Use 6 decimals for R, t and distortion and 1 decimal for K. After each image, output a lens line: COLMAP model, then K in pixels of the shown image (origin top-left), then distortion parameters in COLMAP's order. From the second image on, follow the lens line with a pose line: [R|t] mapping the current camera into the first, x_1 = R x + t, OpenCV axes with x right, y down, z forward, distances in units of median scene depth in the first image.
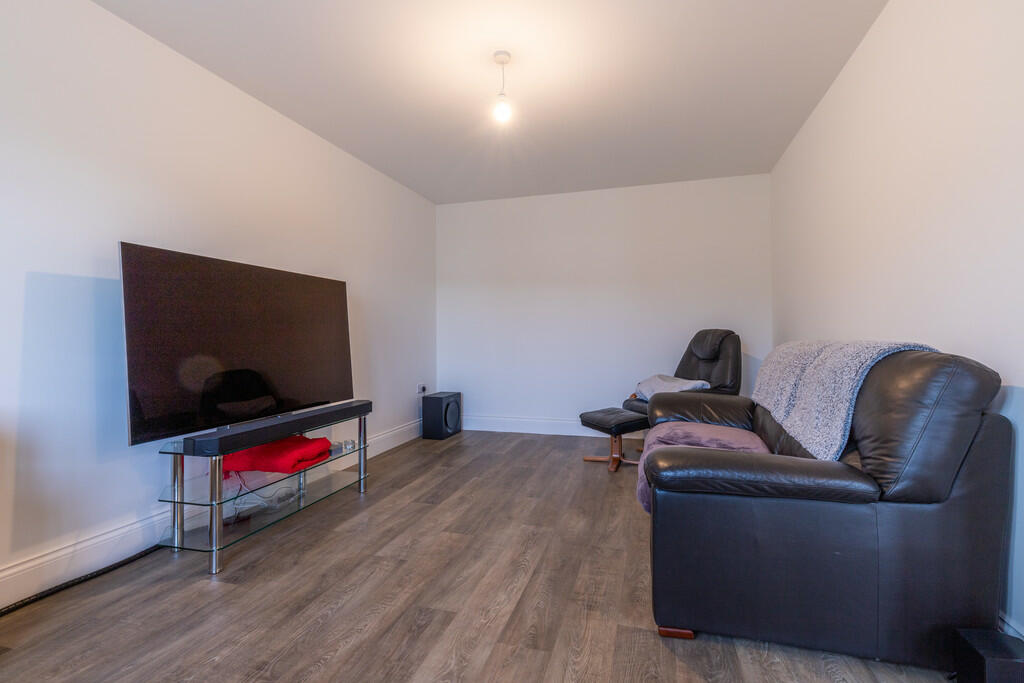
lens RADIAL K [[467.5, 0, 513.6], [0, 467.5, 338.5], [0, 0, 1]] dist [-0.000344, 0.000016]
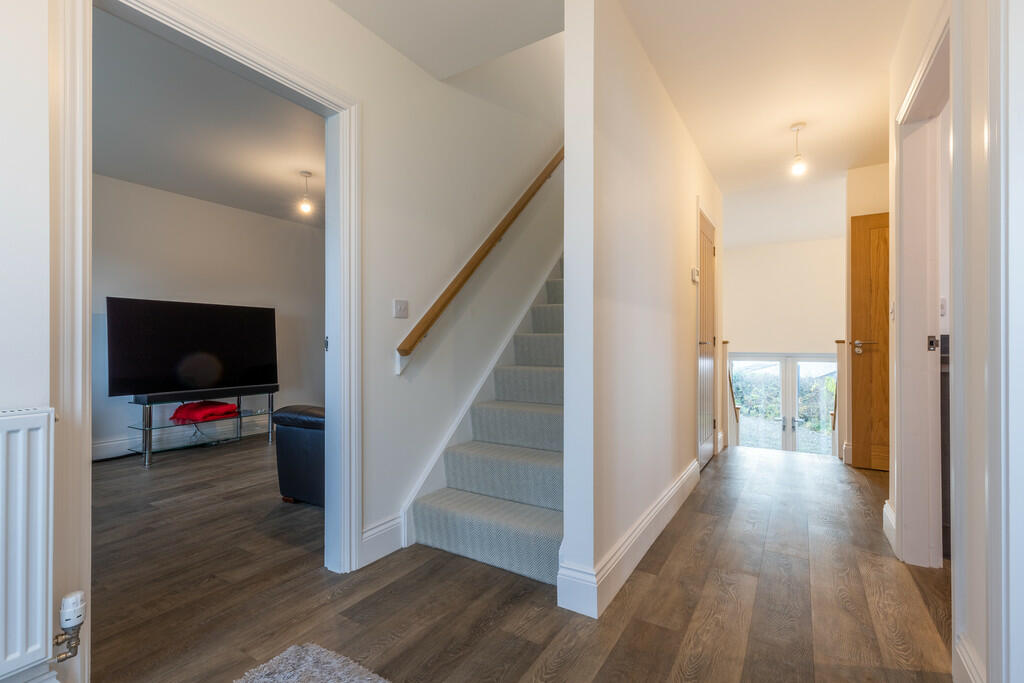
lens RADIAL K [[467.5, 0, 512.5], [0, 467.5, 342.3], [0, 0, 1]] dist [-0.000344, 0.000016]
pose [[0.962313, 0.006008, -0.271877, 1.300492], [-0.006153, 0.999981, 0.000321, -0.020226], [0.271874, 0.001364, 0.962332, -0.447562]]
